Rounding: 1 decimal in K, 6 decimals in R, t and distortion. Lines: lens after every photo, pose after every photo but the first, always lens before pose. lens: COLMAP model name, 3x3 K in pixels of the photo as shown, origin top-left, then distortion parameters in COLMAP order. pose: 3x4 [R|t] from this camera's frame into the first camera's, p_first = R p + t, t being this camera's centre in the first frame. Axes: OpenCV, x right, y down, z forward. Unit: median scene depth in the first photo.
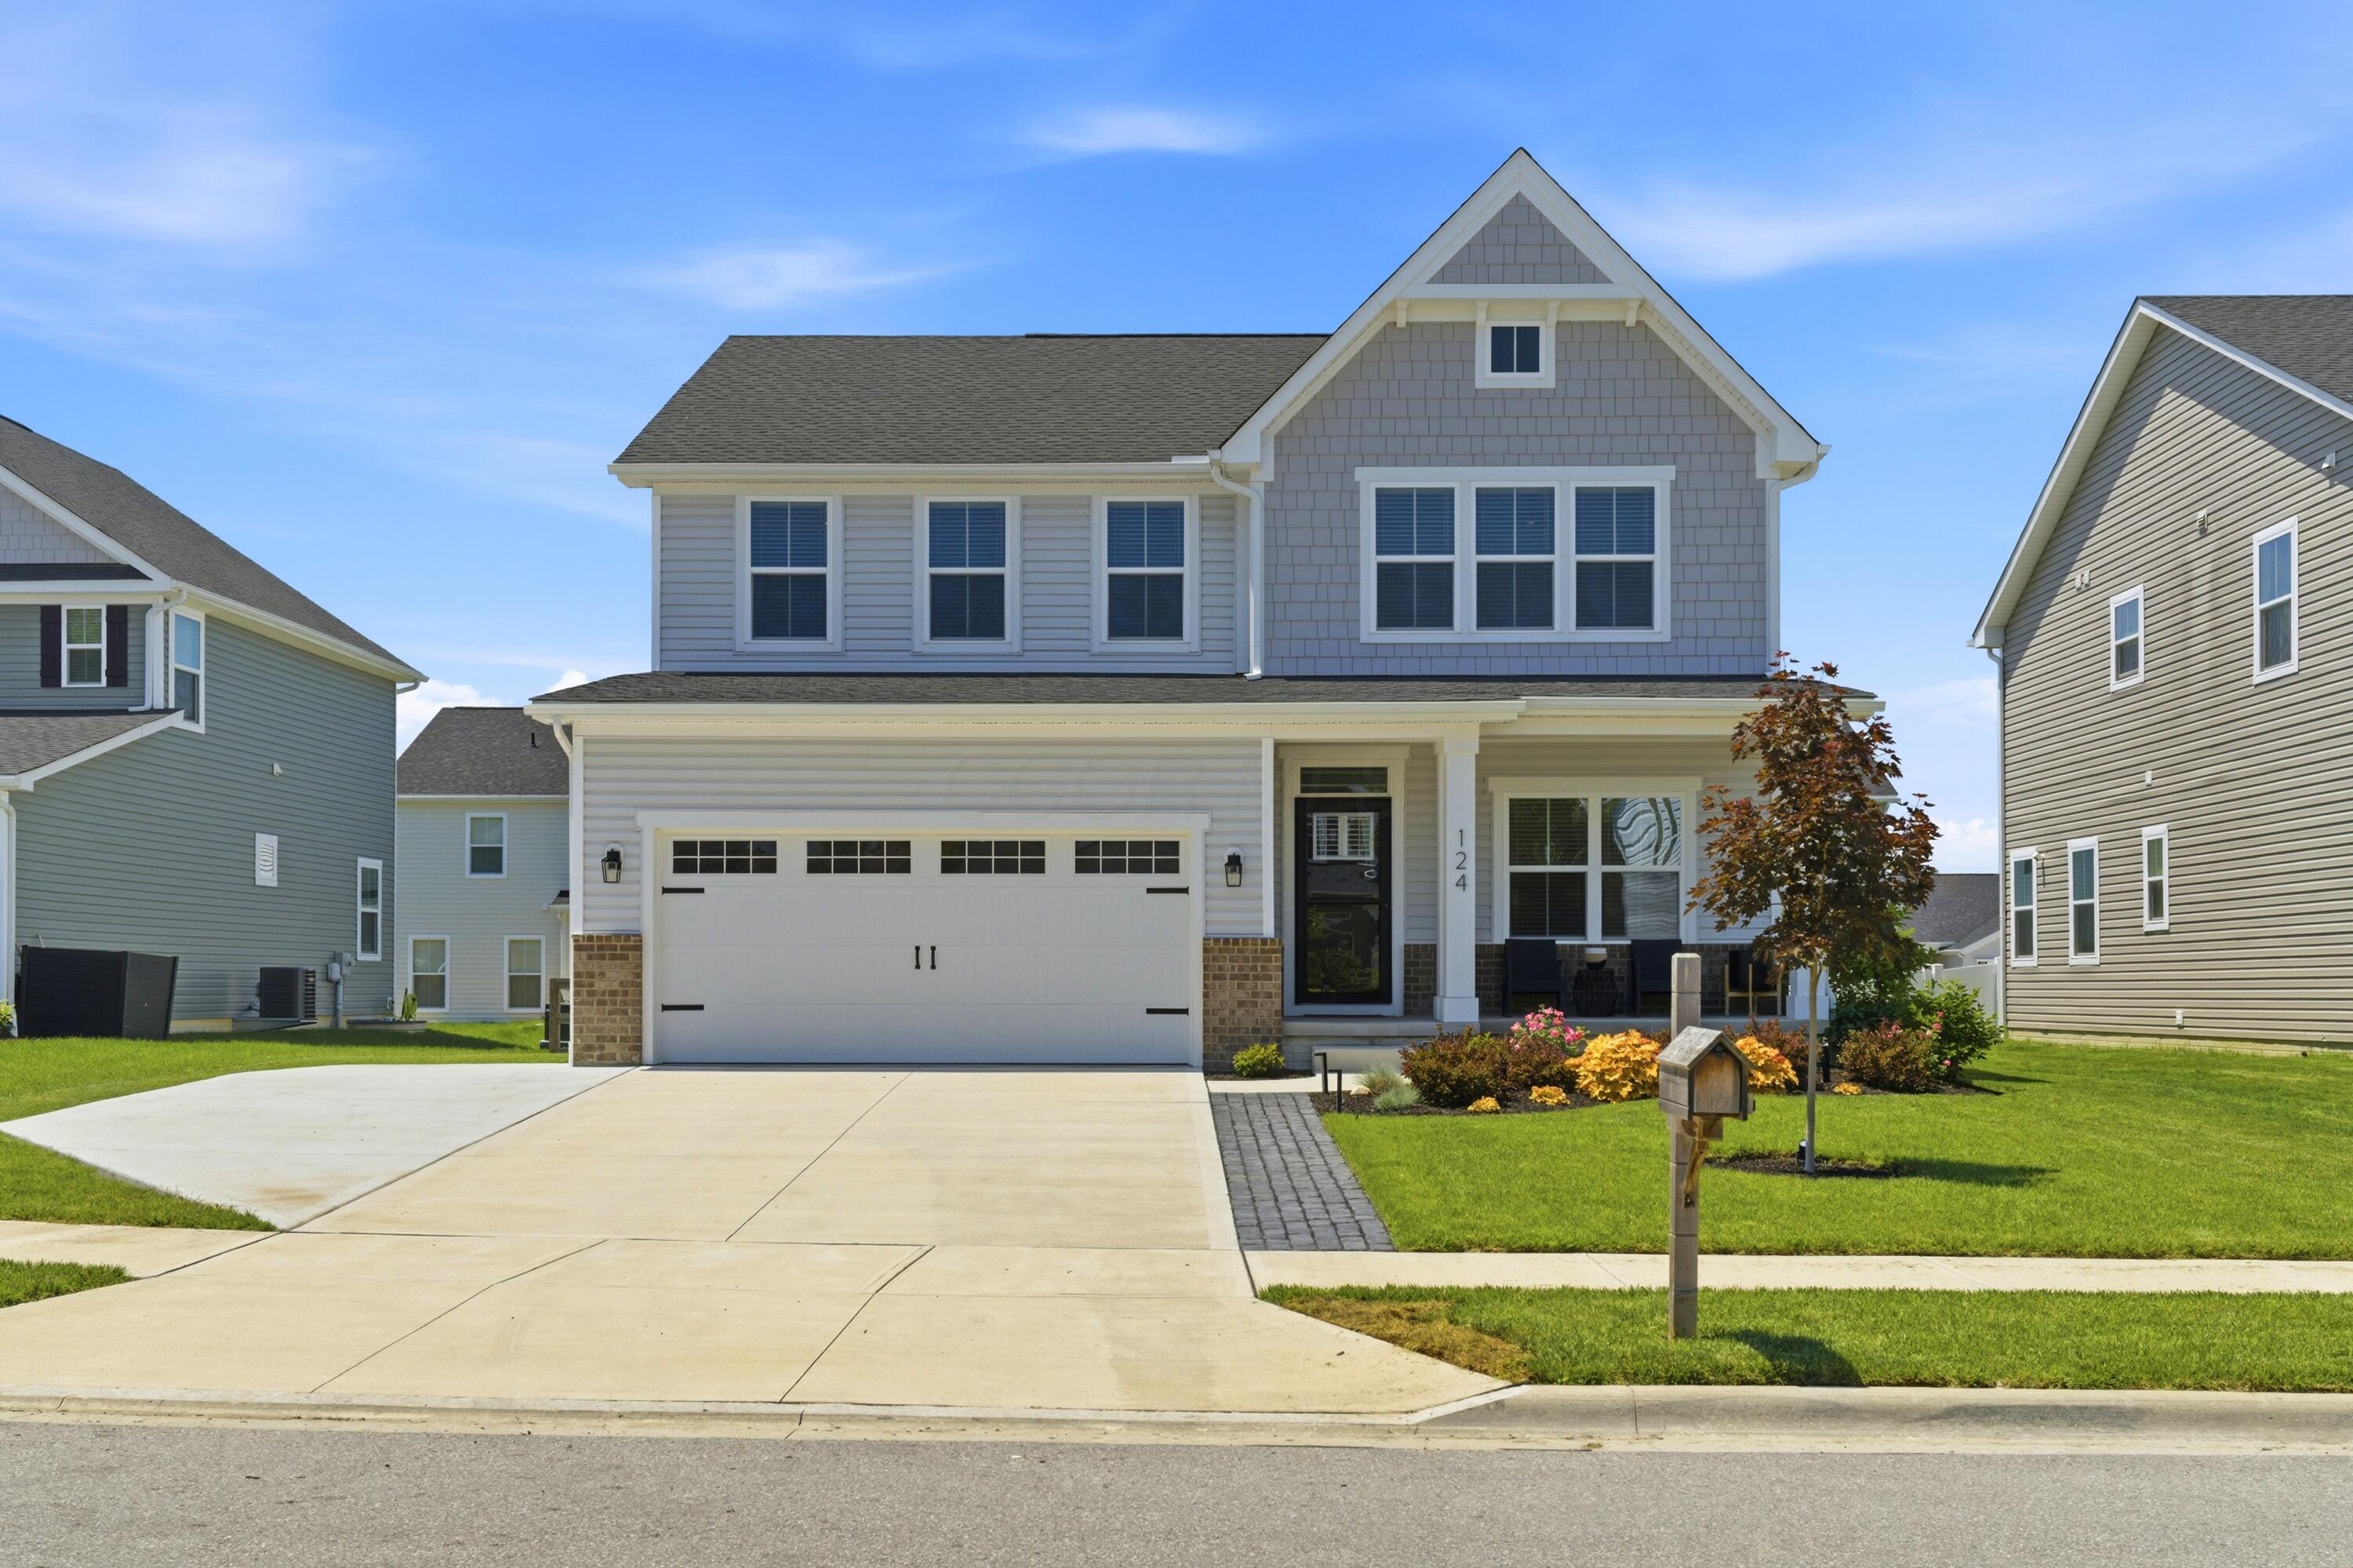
lens RADIAL K [[2385.0, 0, 1173.8], [0, 2385.0, 832.5], [0, 0, 1]] dist [0.016495, 0.001304]
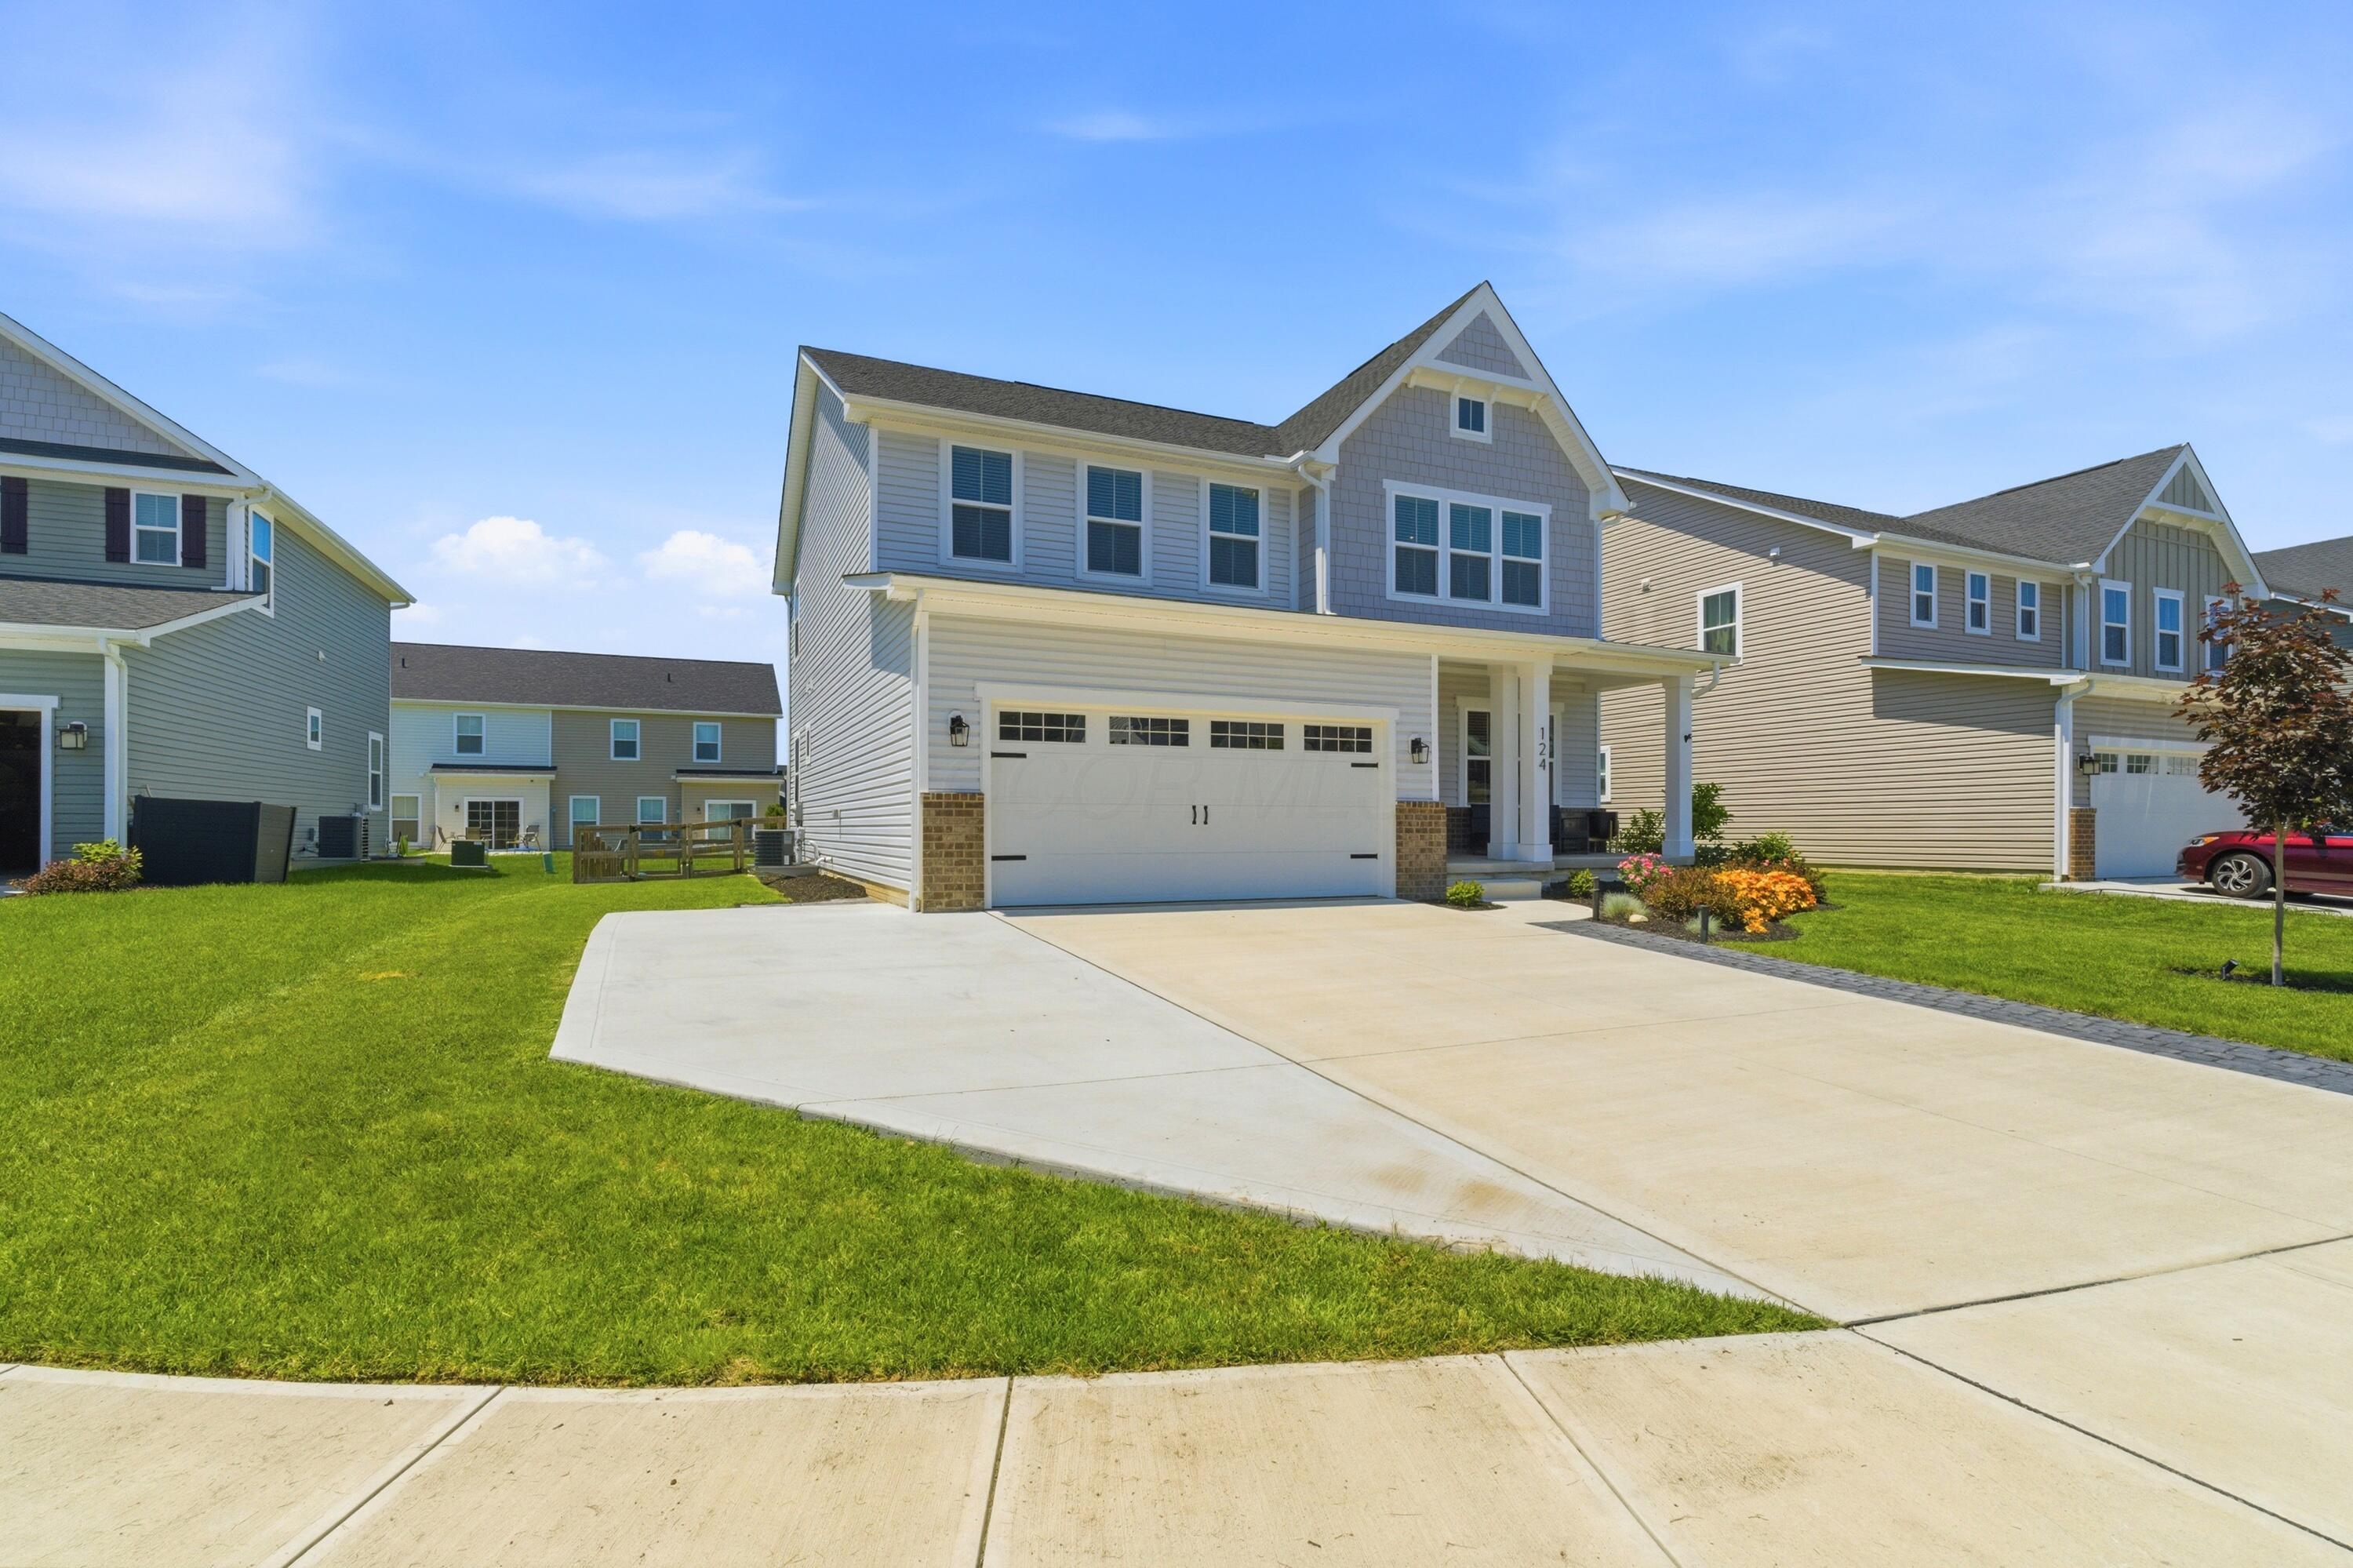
lens RADIAL K [[1100.1, 0, 1176.5], [0, 1100.1, 784.0], [0, 0, 1]] dist [-0.001921, 0.000392]
pose [[0.904982, 0.016285, 0.425138, -0.321104], [-0.028338, 0.999355, 0.022041, 0.021828], [-0.424505, -0.031994, 0.904860, 0.441810]]
